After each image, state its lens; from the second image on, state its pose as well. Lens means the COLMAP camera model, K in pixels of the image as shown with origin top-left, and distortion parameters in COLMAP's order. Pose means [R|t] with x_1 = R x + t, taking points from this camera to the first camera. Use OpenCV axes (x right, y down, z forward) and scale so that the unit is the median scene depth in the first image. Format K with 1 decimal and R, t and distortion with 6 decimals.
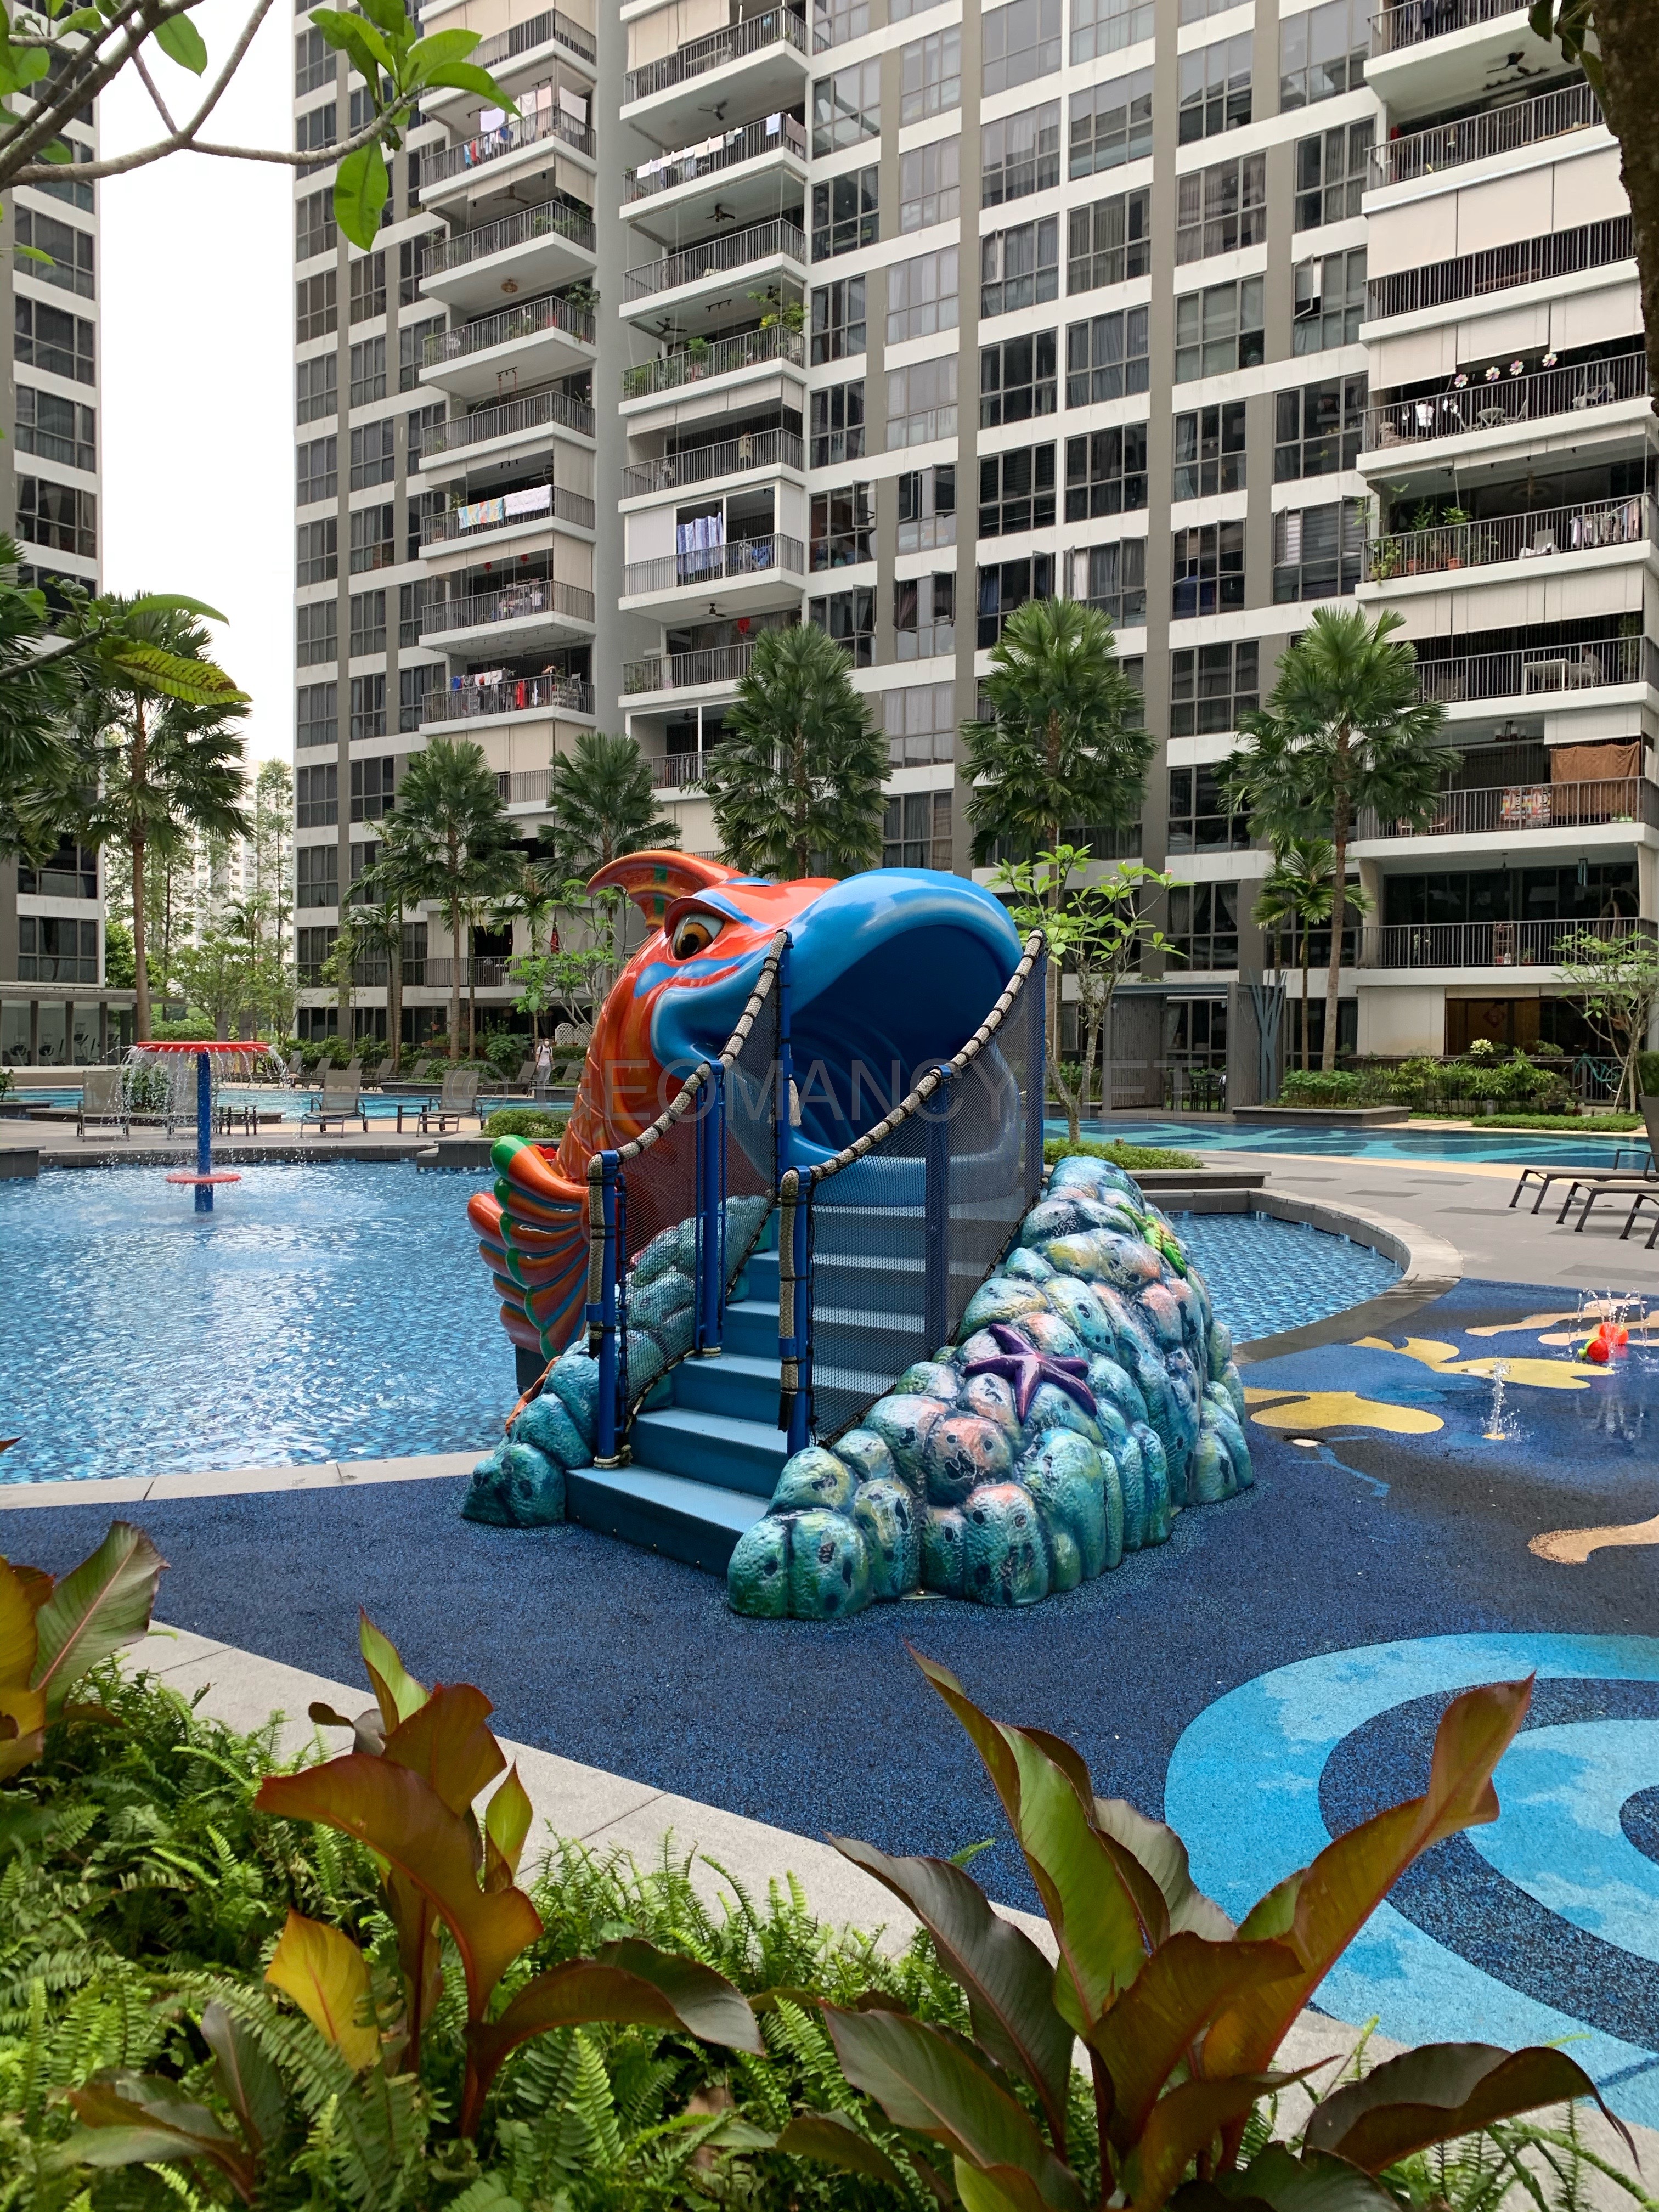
lens RADIAL K [[1686.4, 0, 833.8], [0, 1686.4, 1083.8], [0, 0, 1]] dist [0.003562, 0.010416]
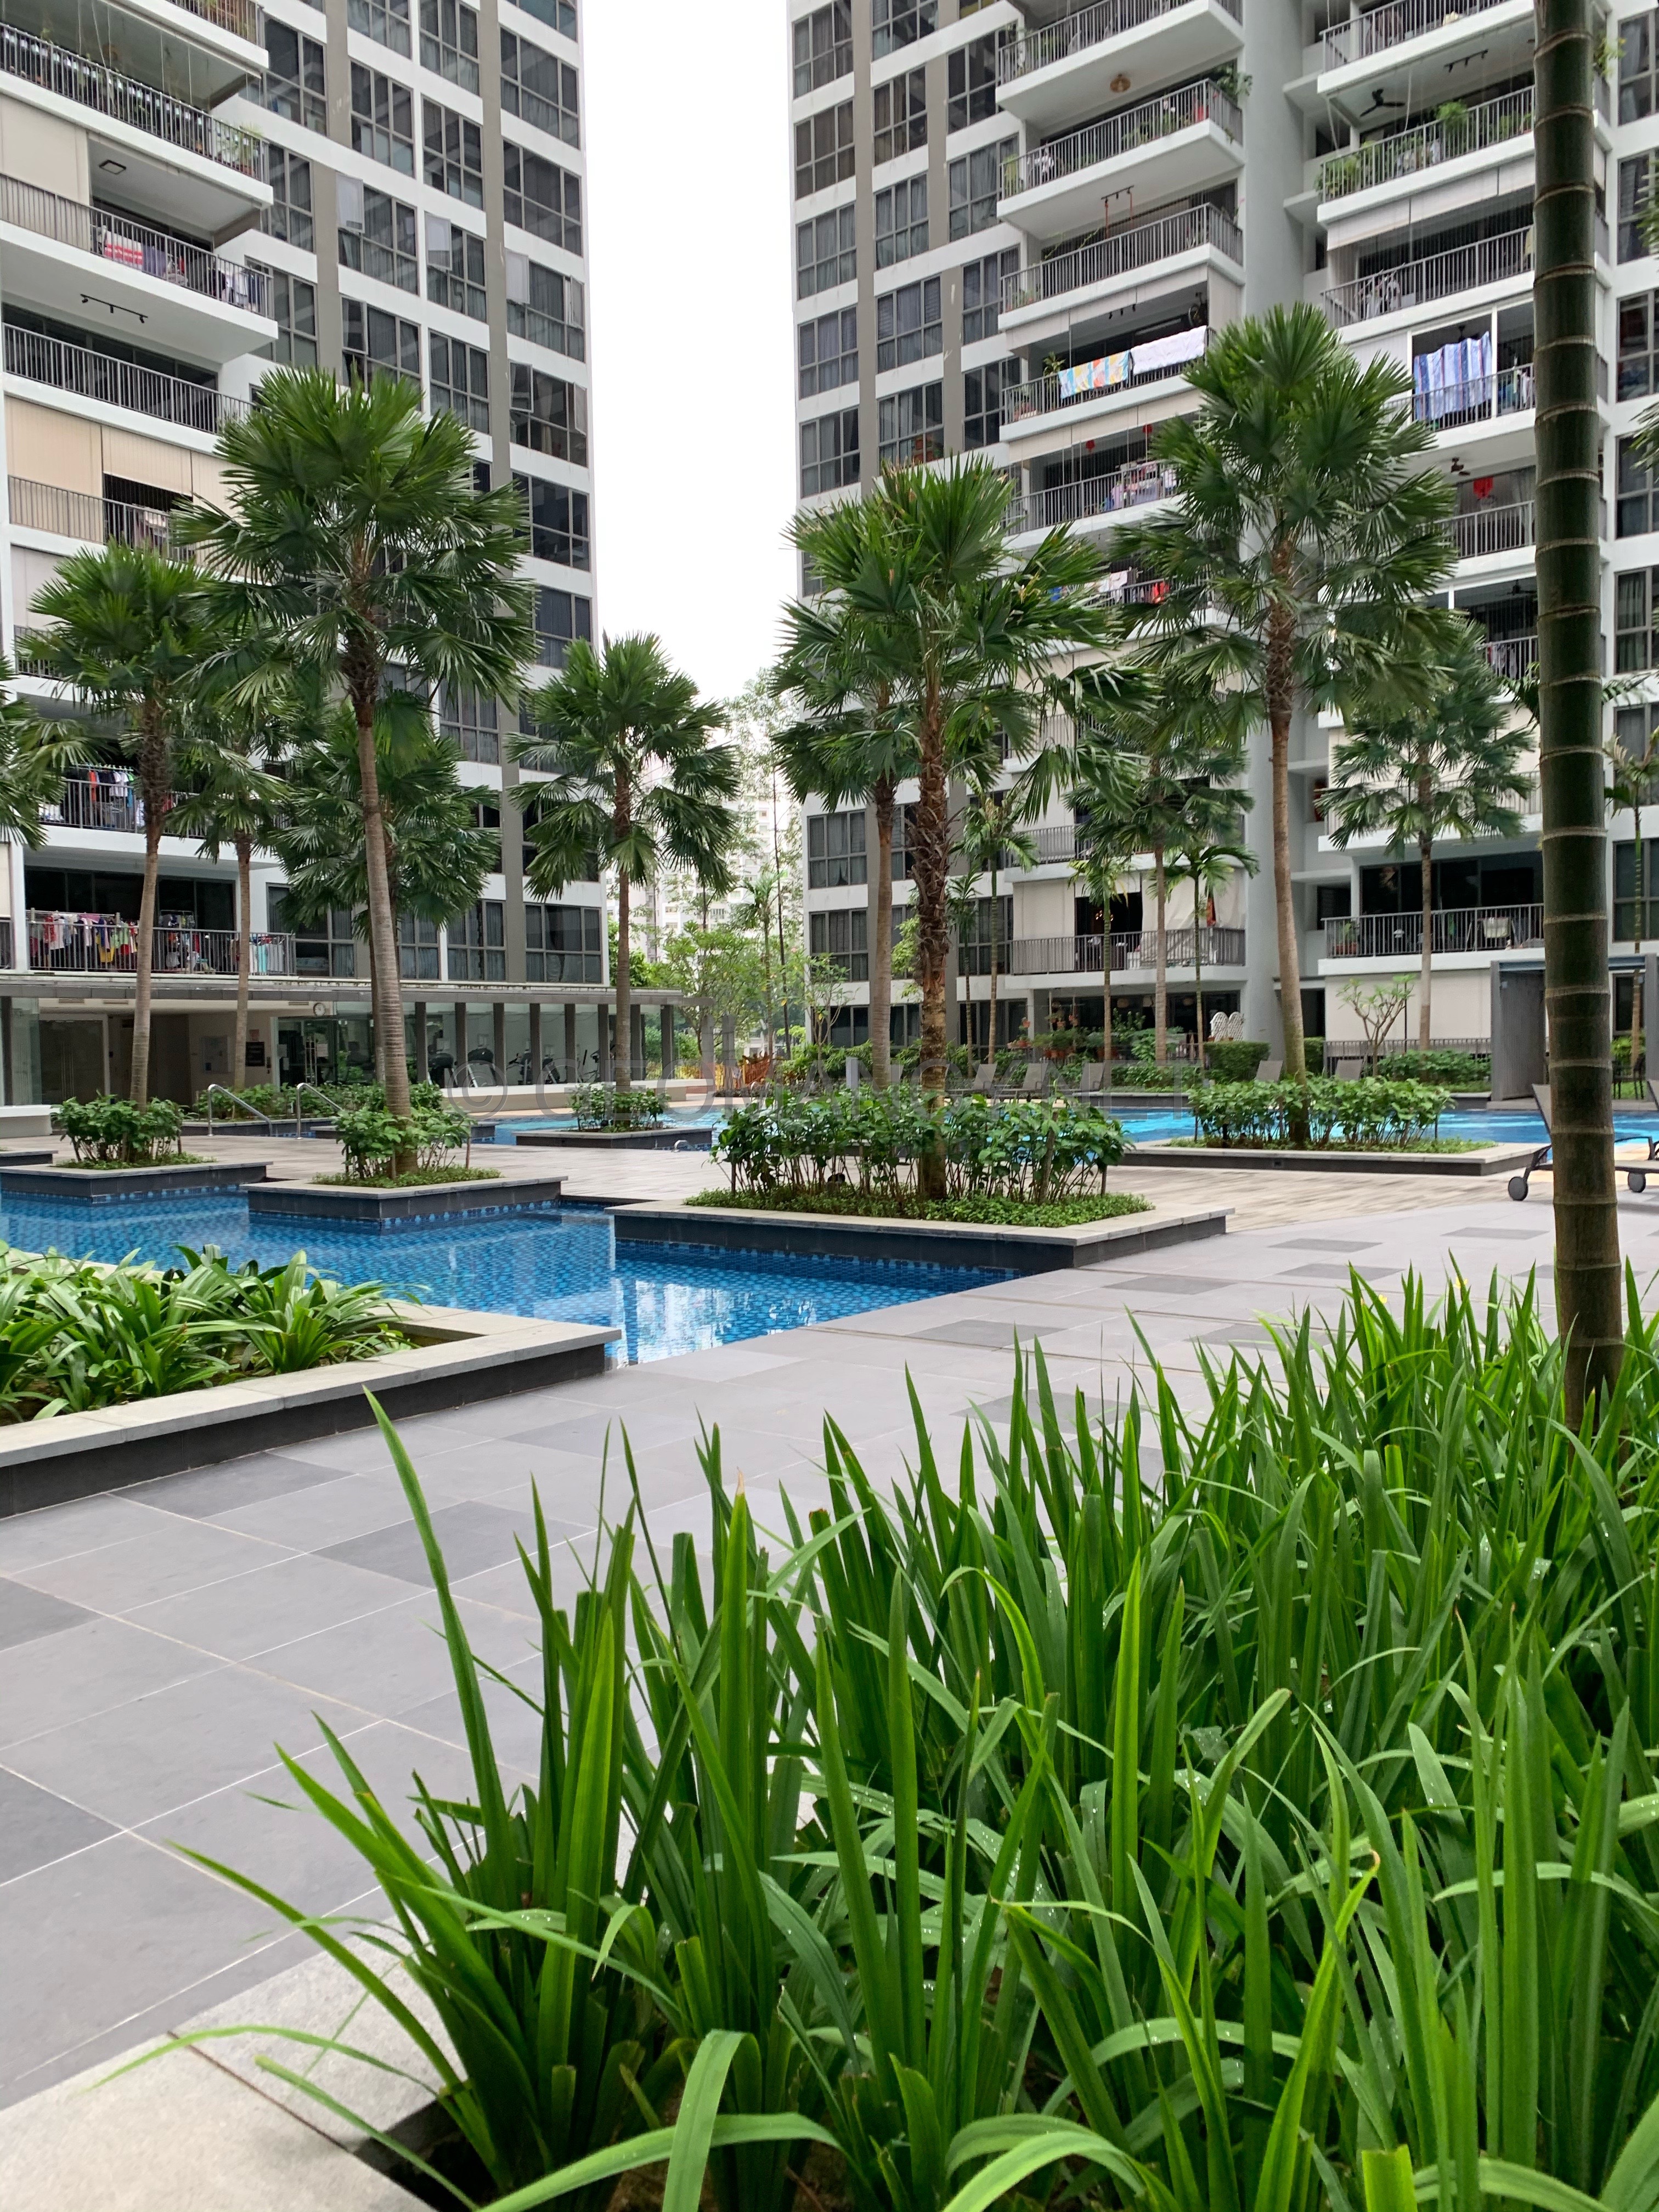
lens RADIAL K [[1686.4, 0, 826.7], [0, 1686.4, 1127.8], [0, 0, 1]] dist [0.003562, 0.010416]
pose [[0.997152, -0.022684, -0.071921, -0.272915], [0.024306, 0.999468, 0.021760, -0.003870], [0.071389, -0.023446, 0.997173, 0.182059]]
